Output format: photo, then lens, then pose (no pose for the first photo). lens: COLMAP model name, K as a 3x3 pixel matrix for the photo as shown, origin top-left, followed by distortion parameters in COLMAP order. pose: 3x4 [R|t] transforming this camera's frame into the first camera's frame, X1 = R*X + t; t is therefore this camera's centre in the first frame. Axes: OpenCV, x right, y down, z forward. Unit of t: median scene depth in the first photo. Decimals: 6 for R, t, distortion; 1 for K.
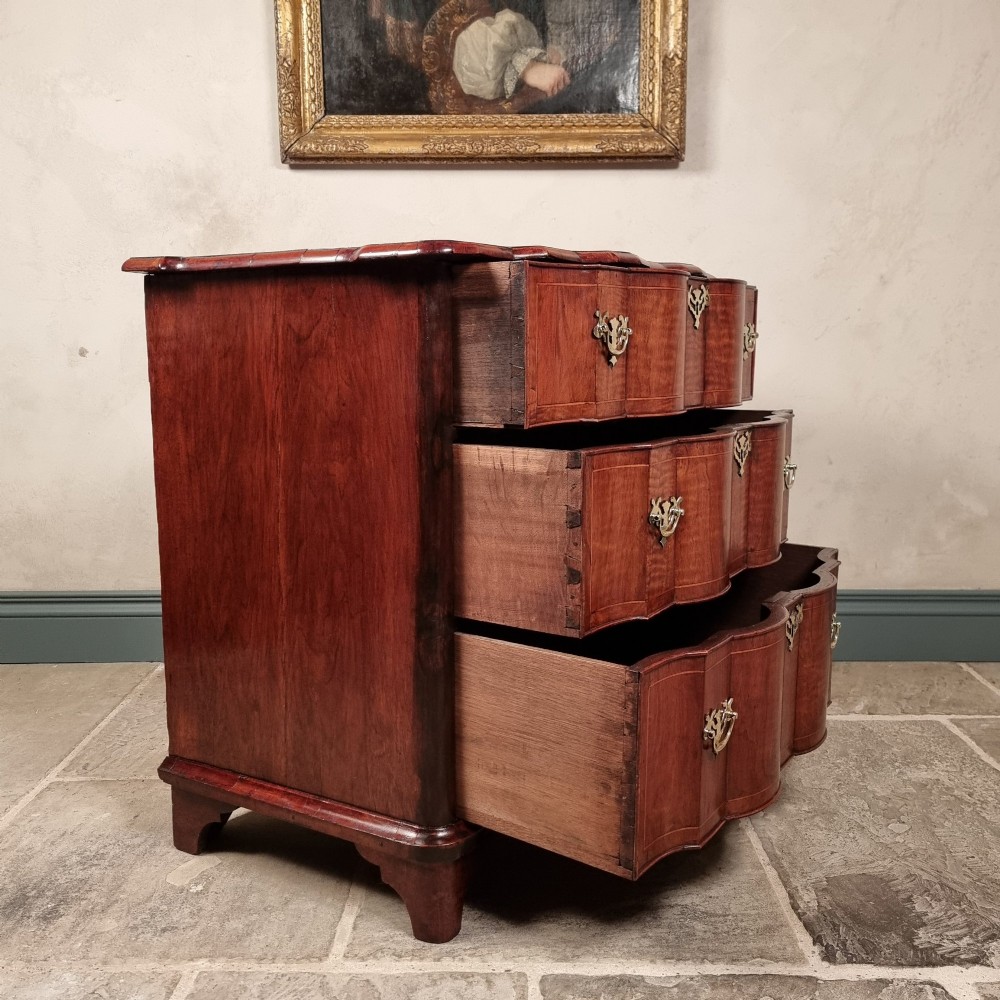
lens RADIAL K [[1010.9, 0, 506.8], [0, 1010.9, 505.5], [0, 0, 1]] dist [0.037173, 0.000000]
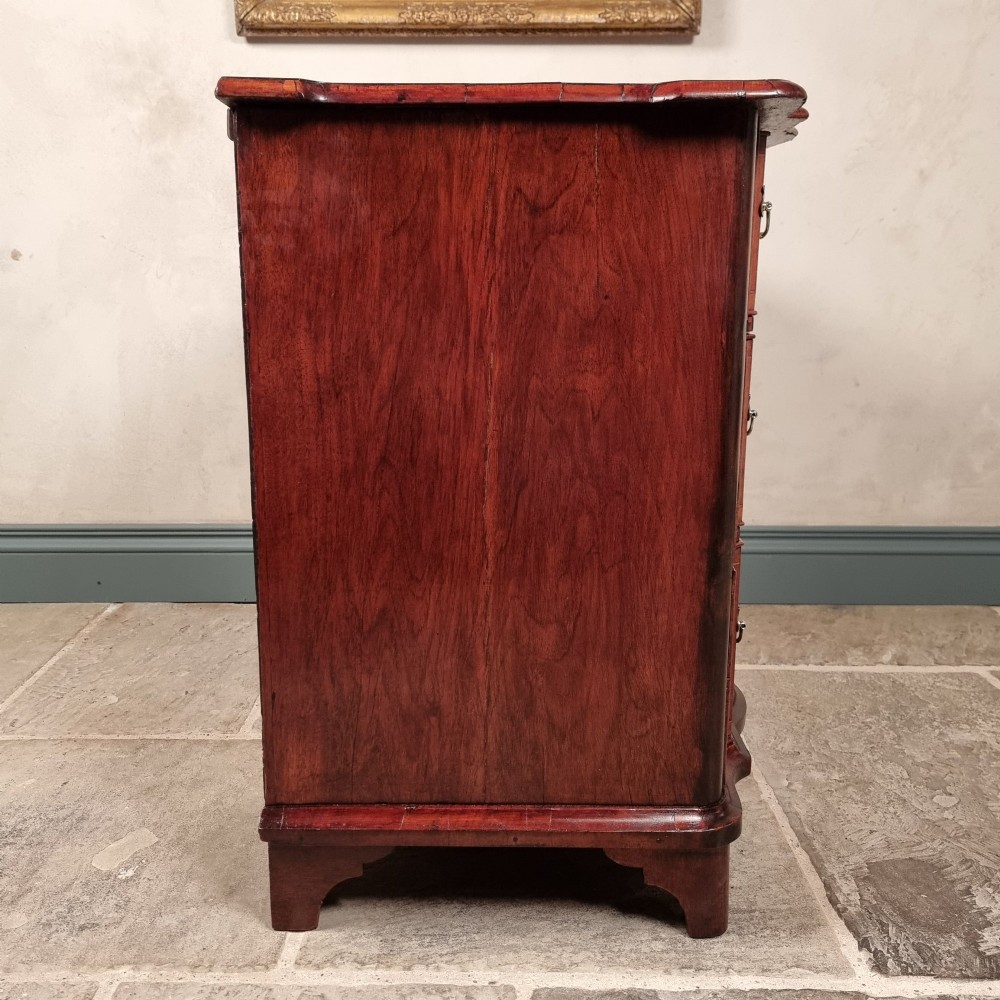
lens RADIAL K [[1010.9, 0, 494.7], [0, 1010.9, 494.4], [0, 0, 1]] dist [0.037173, 0.000000]
pose [[0.999992, 0.004086, 0.000171, 0.000587], [-0.004090, 0.998599, 0.052750, 0.009080], [0.000045, -0.052750, 0.998608, 0.108848]]
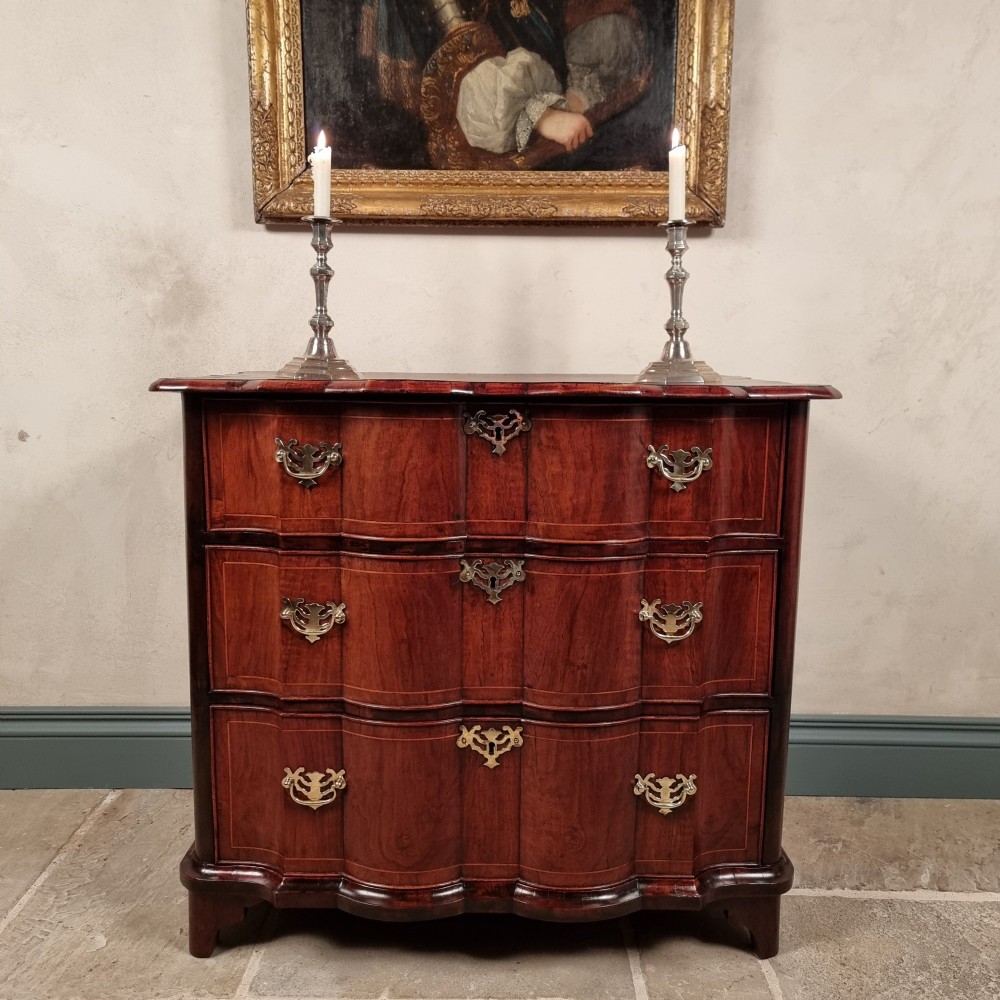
lens RADIAL K [[937.0, 0, 503.9], [0, 937.0, 508.0], [0, 0, 1]] dist [0.038497, 0.000000]
pose [[0.999871, 0.013337, 0.008922, -0.015766], [-0.013404, 0.999882, 0.007471, -0.106797], [-0.008821, -0.007590, 0.999932, 0.204619]]
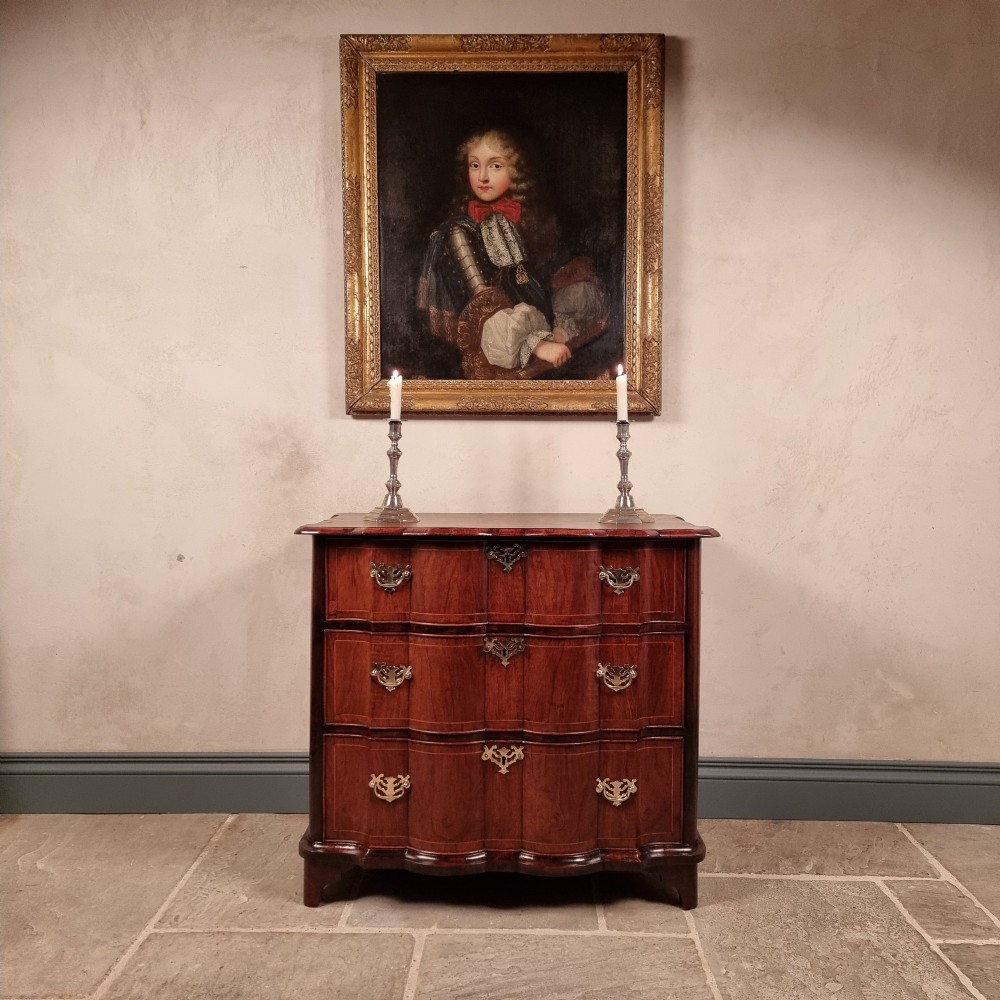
lens RADIAL K [[929.9, 0, 508.8], [0, 929.9, 501.0], [0, 0, 1]] dist [0.036582, 0.000000]
pose [[0.999928, 0.009891, -0.006728, -0.007425], [-0.010577, 0.993756, -0.111073, -0.102588], [0.005587, 0.111136, 0.993789, -0.153553]]
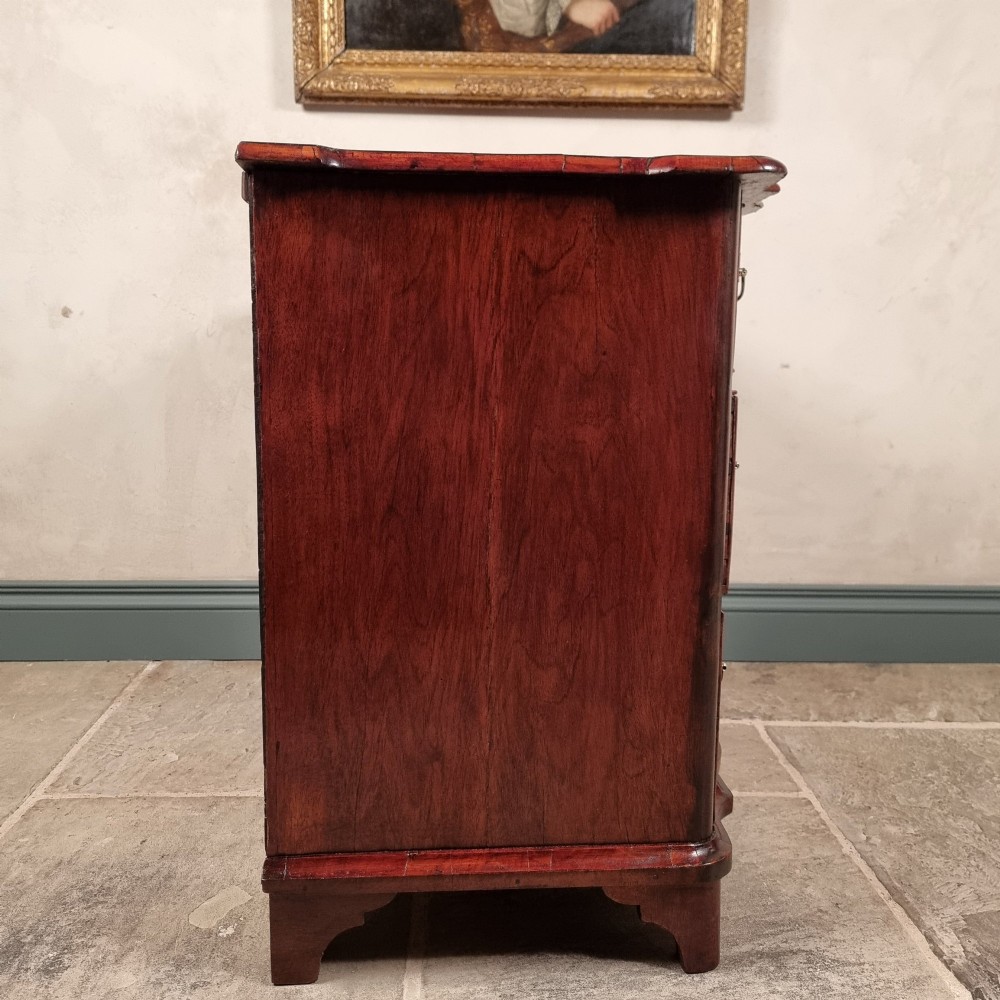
lens RADIAL K [[1010.9, 0, 498.1], [0, 1010.9, 508.9], [0, 0, 1]] dist [0.037173, 0.000000]
pose [[0.999220, 0.009812, 0.038262, -0.075719], [-0.009993, 0.999940, 0.004523, 0.014172], [-0.038215, -0.004902, 0.999258, 0.100520]]
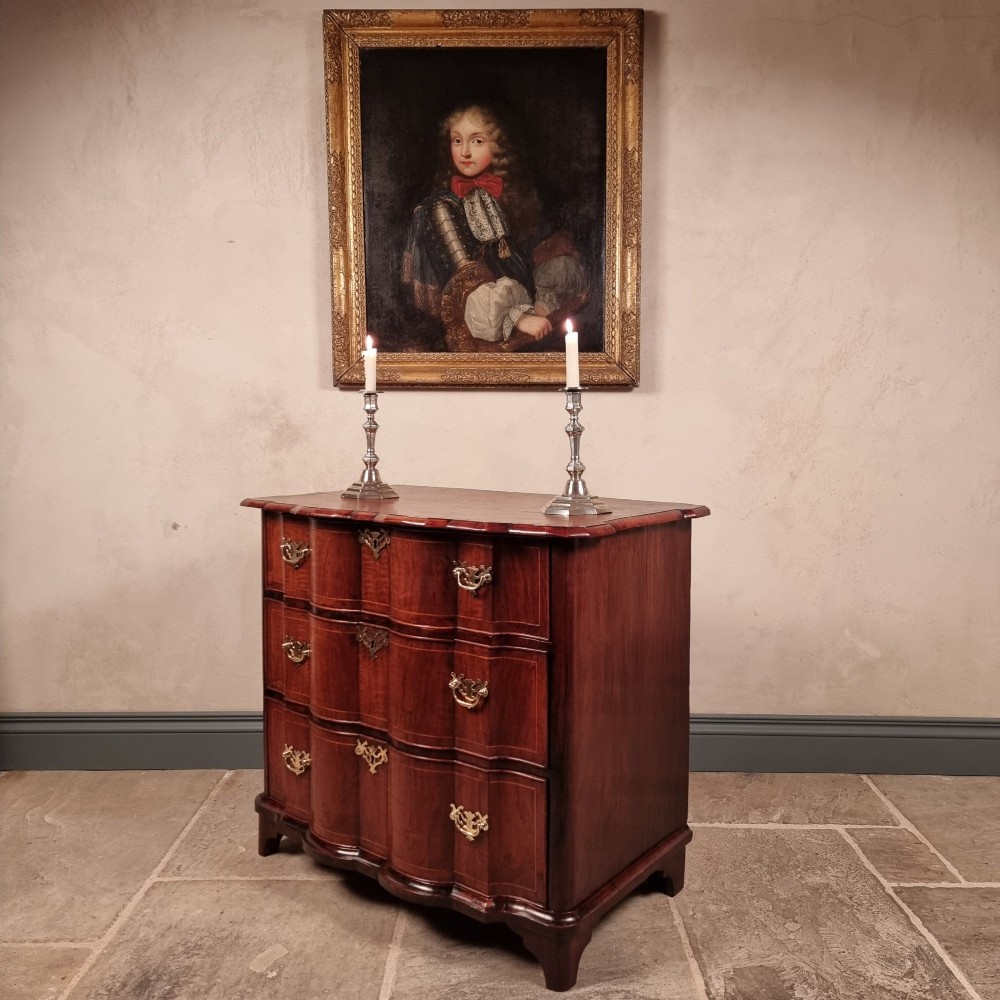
lens RADIAL K [[929.9, 0, 505.6], [0, 929.9, 495.5], [0, 0, 1]] dist [0.036582, 0.000000]
pose [[0.999980, 0.006025, -0.002127, 0.005086], [-0.006157, 0.997647, -0.068289, -0.117606], [0.001711, 0.068301, 0.997663, -0.196391]]
